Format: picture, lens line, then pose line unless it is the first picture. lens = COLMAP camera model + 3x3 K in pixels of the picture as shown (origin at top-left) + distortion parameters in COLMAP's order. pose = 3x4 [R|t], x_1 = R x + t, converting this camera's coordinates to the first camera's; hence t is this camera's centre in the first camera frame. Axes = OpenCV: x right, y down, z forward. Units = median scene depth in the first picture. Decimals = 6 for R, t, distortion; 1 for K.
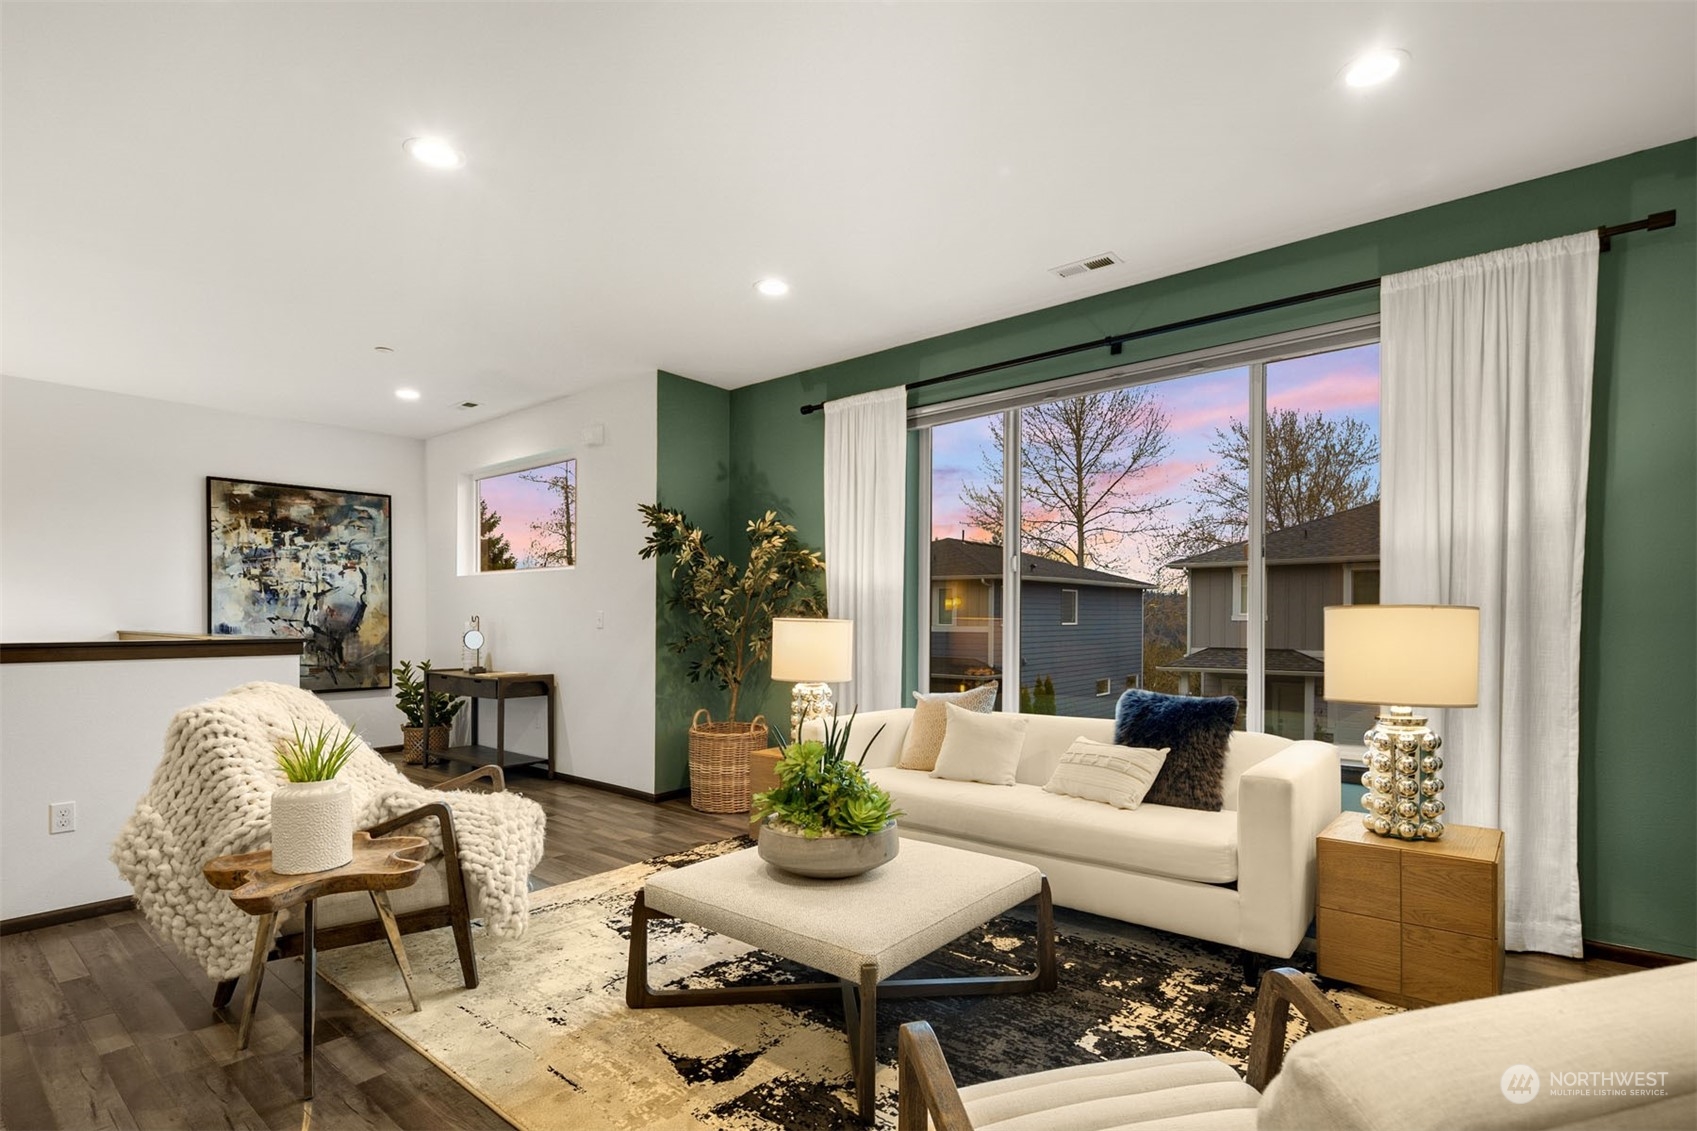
lens RADIAL K [[822.5, 0, 858.5], [0, 822.5, 624.6], [0, 0, 1]] dist [0.007161, -0.003430]
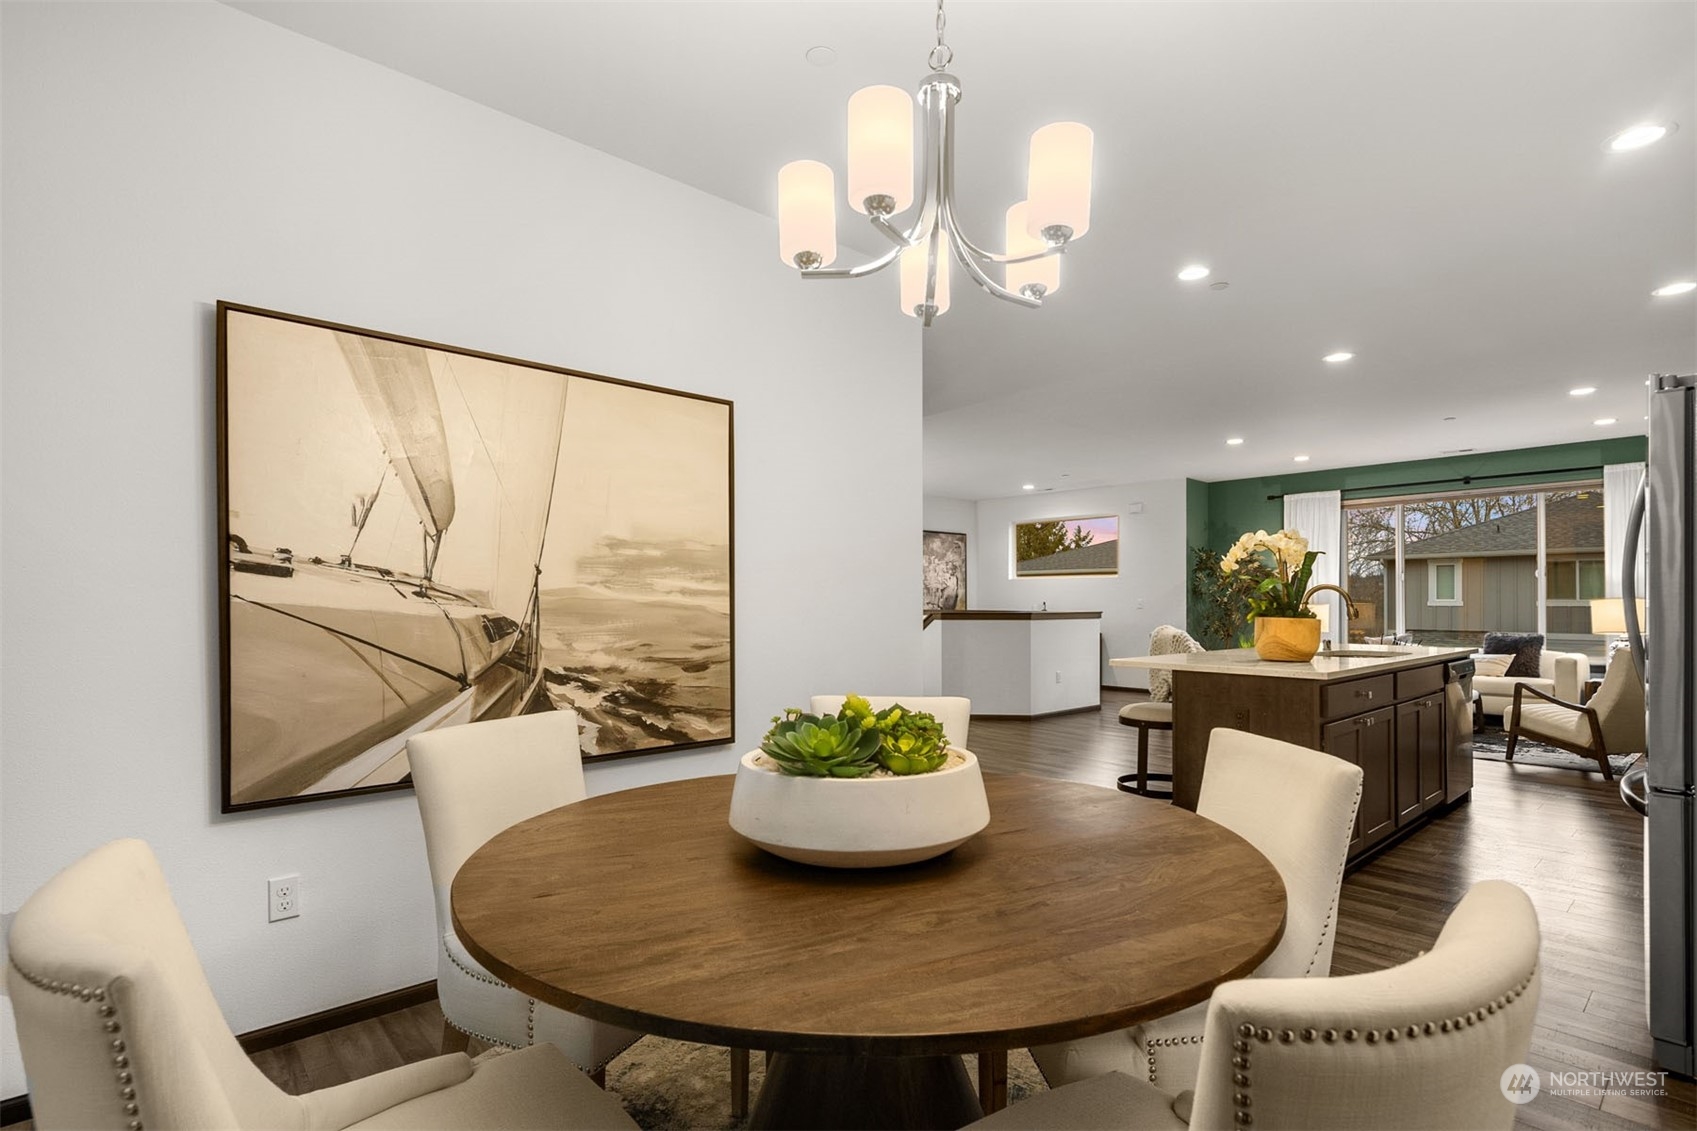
lens RADIAL K [[822.5, 0, 853.3], [0, 822.5, 591.9], [0, 0, 1]] dist [0.007161, -0.003430]
pose [[0.990126, -0.001923, -0.140164, -0.632084], [-0.000988, 0.999785, -0.020697, 0.006000], [0.140174, 0.020632, 0.989912, -0.889767]]
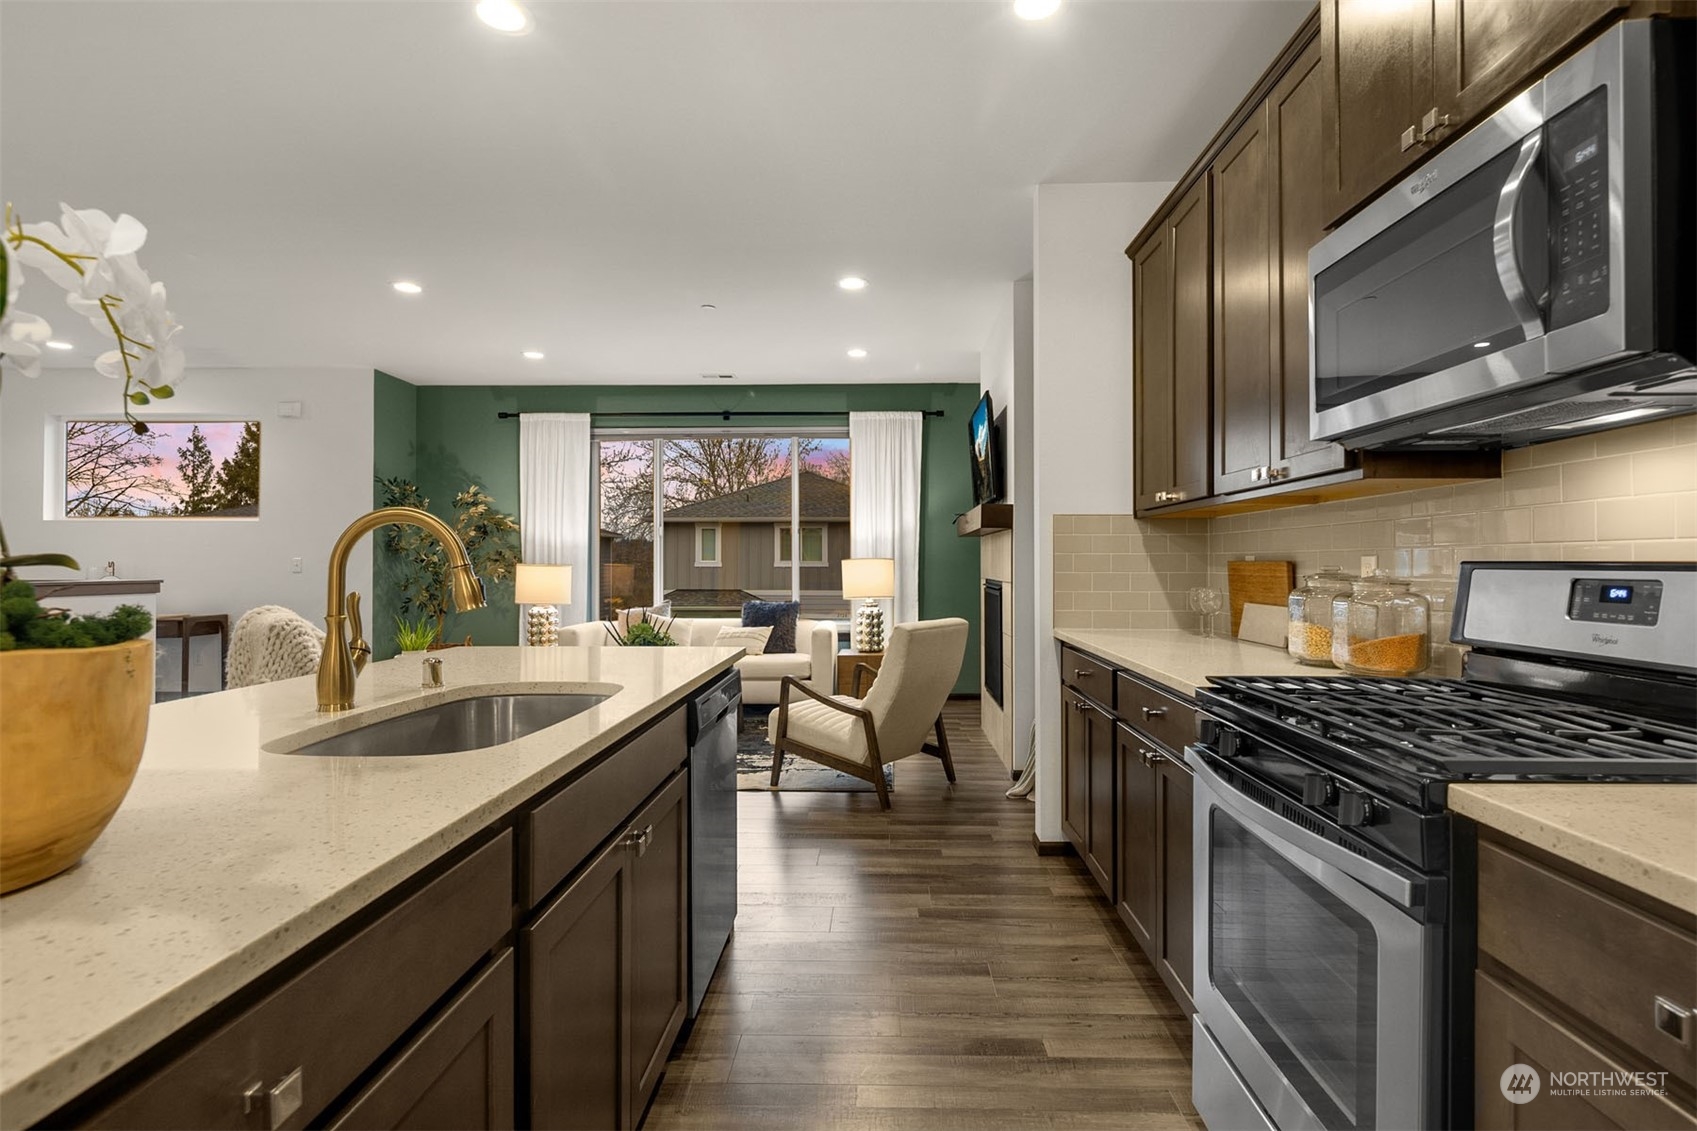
lens RADIAL K [[822.5, 0, 858.7], [0, 822.5, 569.8], [0, 0, 1]] dist [0.007161, -0.003430]
pose [[0.788796, -0.004143, 0.614641, -0.363960], [0.004476, 0.999989, 0.000997, 0.002873], [-0.614639, 0.001965, 0.788806, -0.390395]]
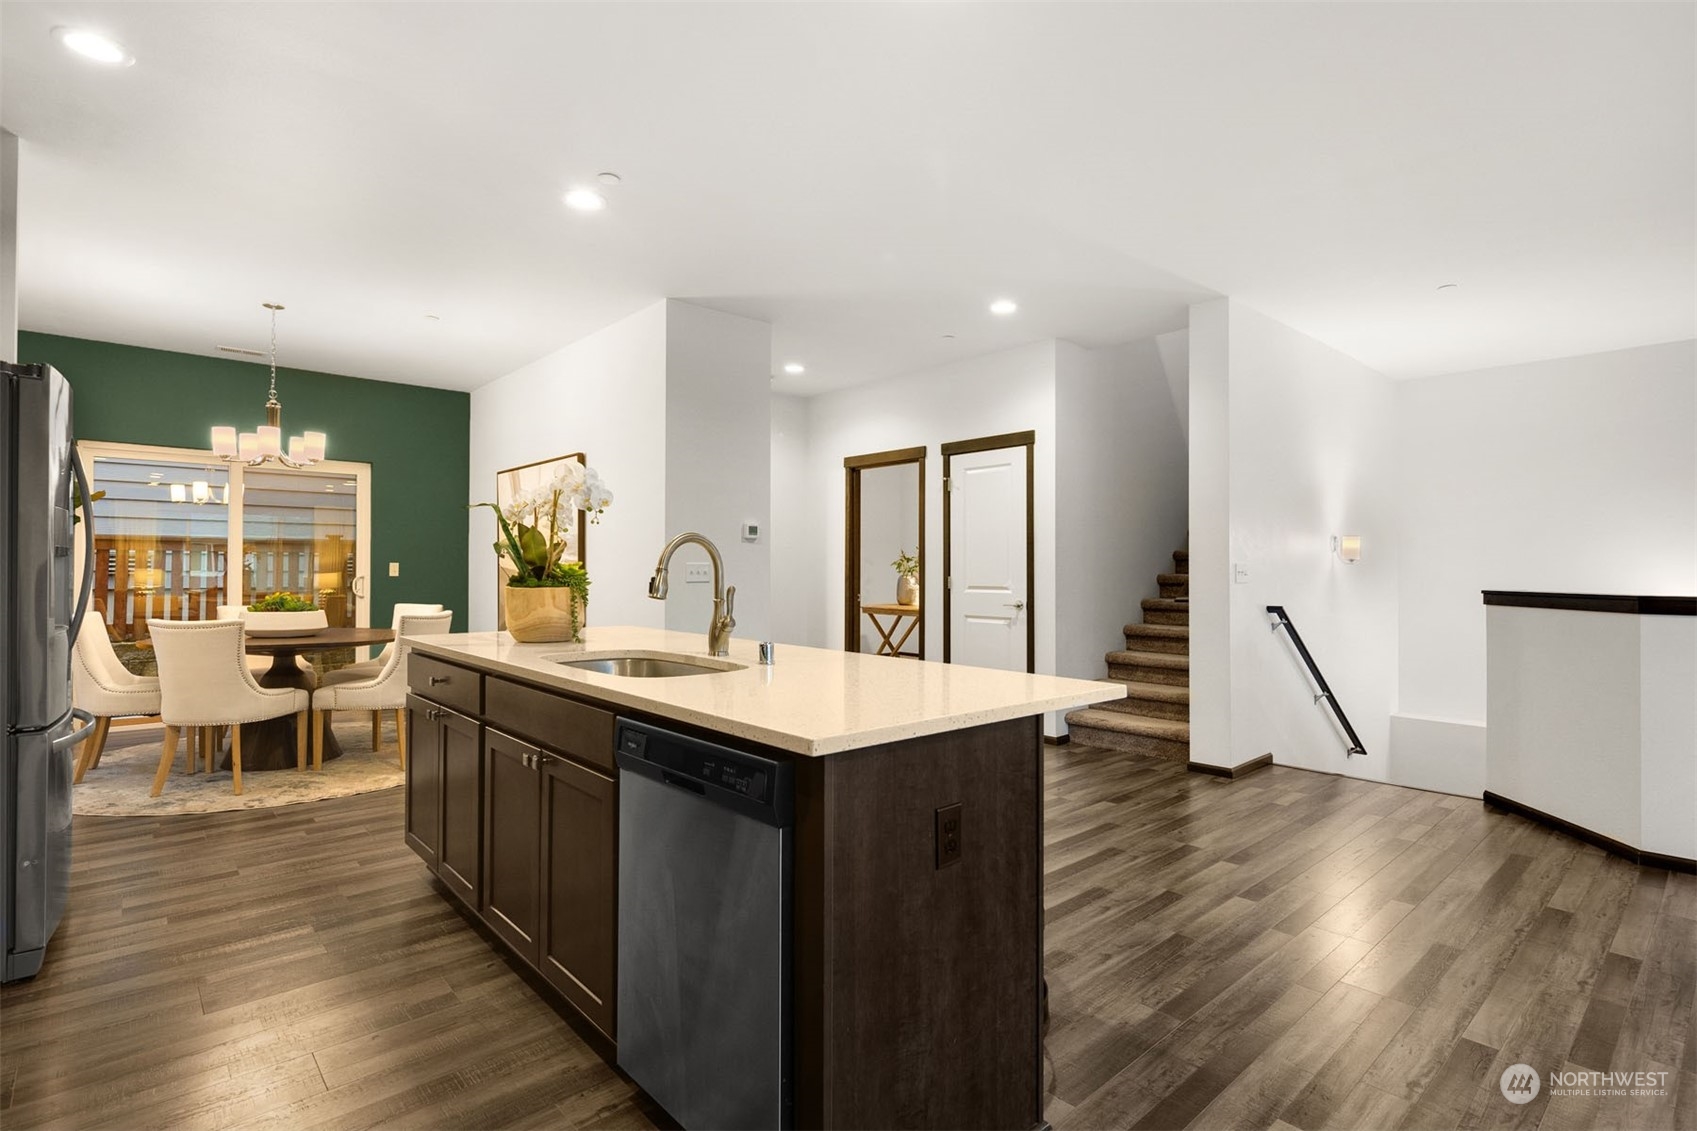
lens RADIAL K [[822.5, 0, 858.9], [0, 822.5, 562.0], [0, 0, 1]] dist [0.007161, -0.003430]
pose [[-0.140076, -0.009597, -0.990094, 0.057743], [-0.012540, 0.999890, -0.007918, 0.000068], [0.990061, 0.011306, -0.140181, 0.022098]]
